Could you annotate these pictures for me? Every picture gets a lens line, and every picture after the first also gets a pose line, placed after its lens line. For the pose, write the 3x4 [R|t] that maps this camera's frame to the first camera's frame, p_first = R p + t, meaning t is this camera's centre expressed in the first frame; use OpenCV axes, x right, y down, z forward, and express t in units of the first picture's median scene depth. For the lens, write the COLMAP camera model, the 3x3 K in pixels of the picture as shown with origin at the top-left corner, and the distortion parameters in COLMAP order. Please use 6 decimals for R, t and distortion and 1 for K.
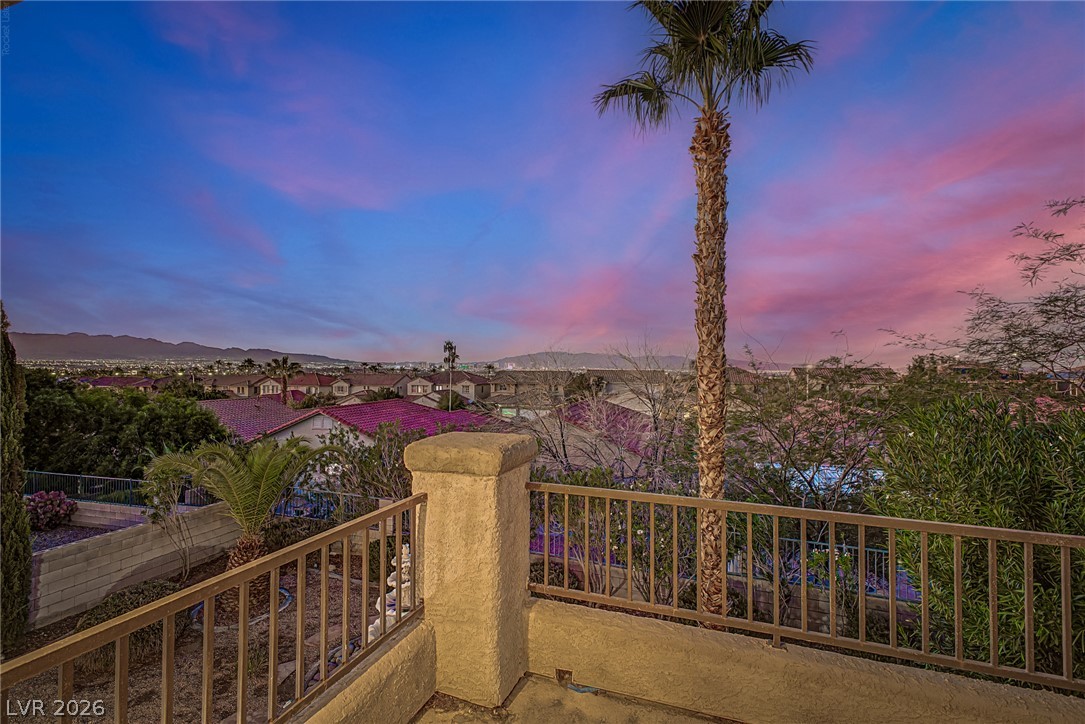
lens RADIAL K [[505.5, 0, 541.0], [0, 505.5, 365.6], [0, 0, 1]] dist [0.036726, 0.000040]
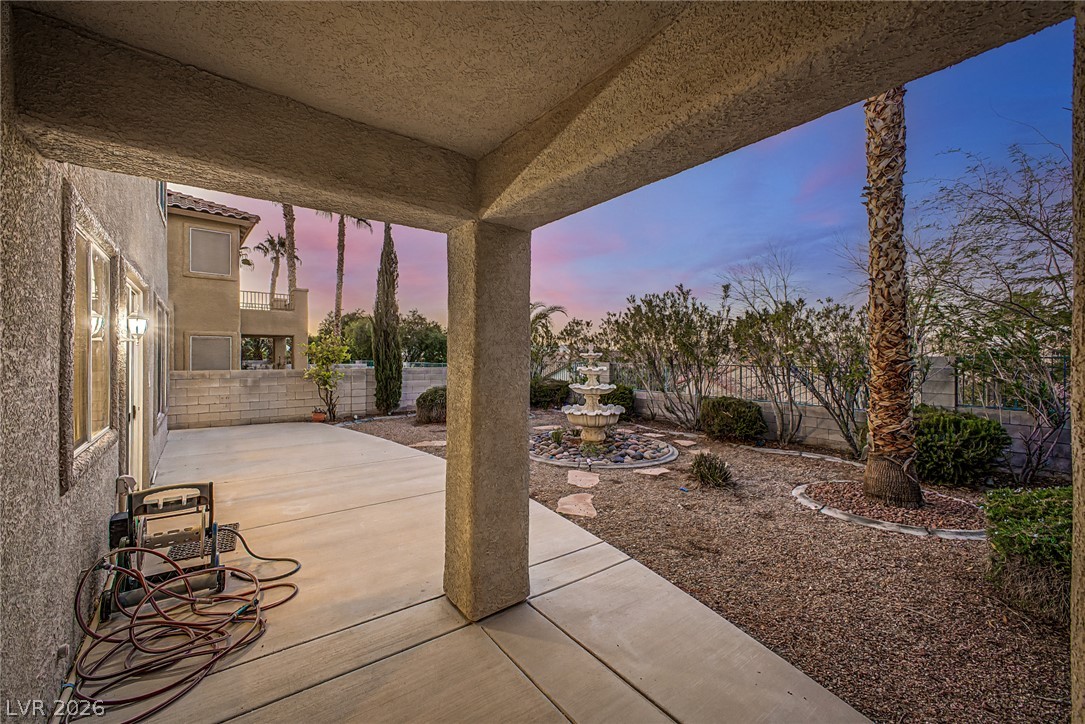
lens RADIAL K [[437.9, 0, 543.2], [0, 437.9, 357.9], [0, 0, 1]] dist [0.016976, -0.000120]
pose [[0.842868, -0.005615, -0.538091, 0.249699], [0.005213, 0.999984, -0.002269, 0.460947], [0.538095, -0.000893, 0.842884, 0.032972]]
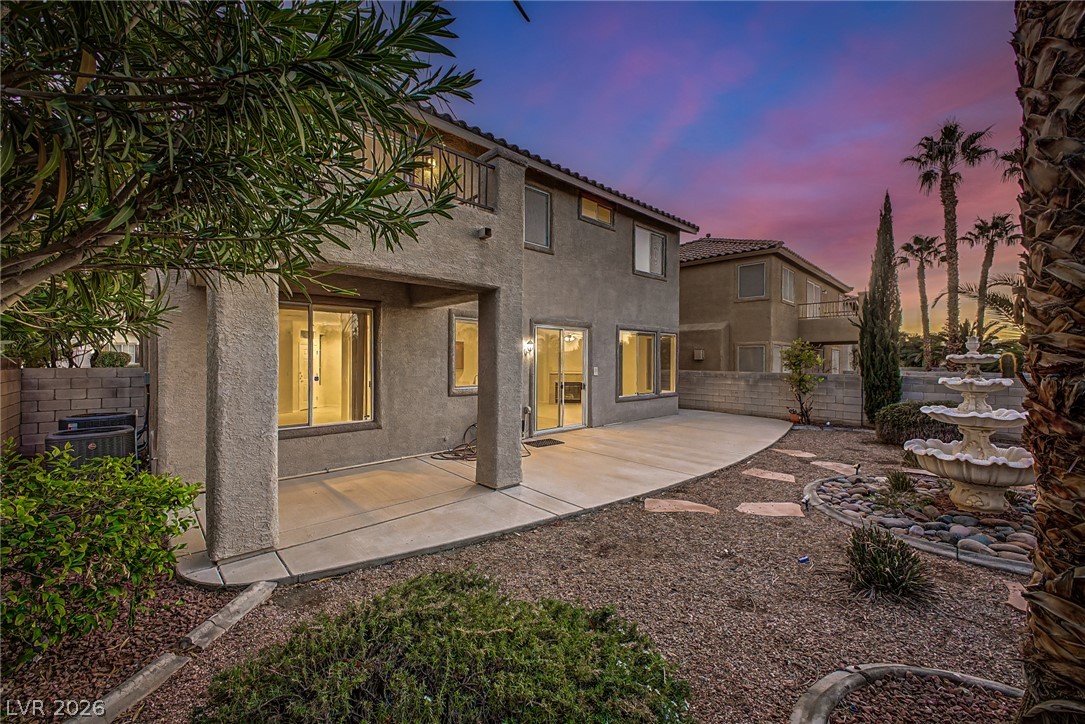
lens RADIAL K [[436.3, 0, 542.5], [0, 436.3, 362.0], [0, 0, 1]] dist [0.016237, -0.000222]
pose [[-0.454451, -0.008034, -0.890735, 0.688458], [-0.009809, 0.999944, -0.004015, 0.467833], [0.890718, 0.006913, -0.454505, 0.871347]]
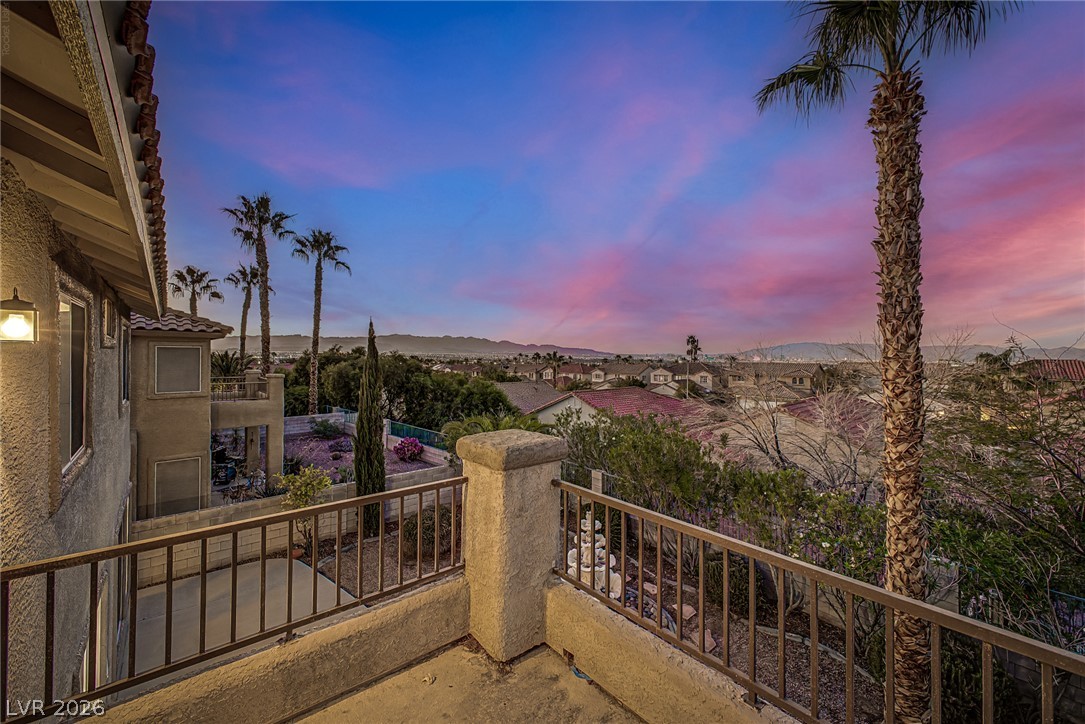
lens RADIAL K [[437.9, 0, 543.2], [0, 437.9, 357.9], [0, 0, 1]] dist [0.016976, -0.000120]
pose [[0.867406, 0.002284, -0.497596, 0.182683], [-0.000707, 0.999994, 0.003357, -0.019531], [0.497600, -0.002560, 0.867403, 0.052912]]
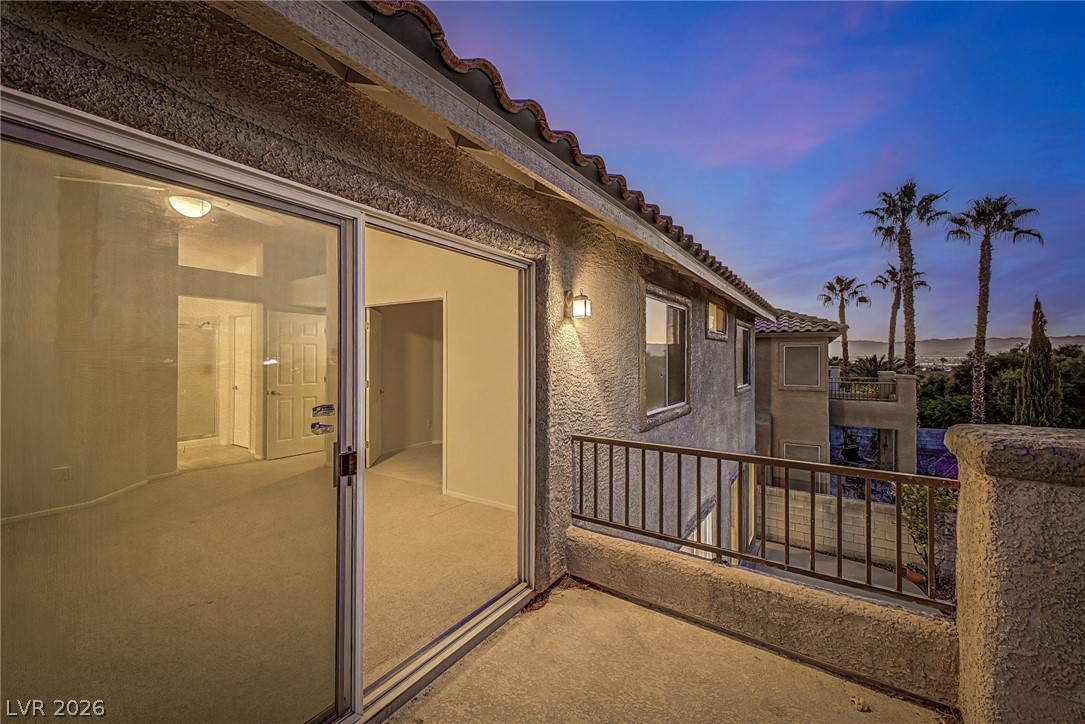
lens RADIAL K [[437.9, 0, 543.2], [0, 437.9, 357.9], [0, 0, 1]] dist [0.016976, -0.000120]
pose [[-0.235425, -0.010258, -0.971838, 0.261104], [-0.002828, 0.999947, -0.009870, 0.017538], [0.971888, 0.000425, -0.235442, 0.182102]]
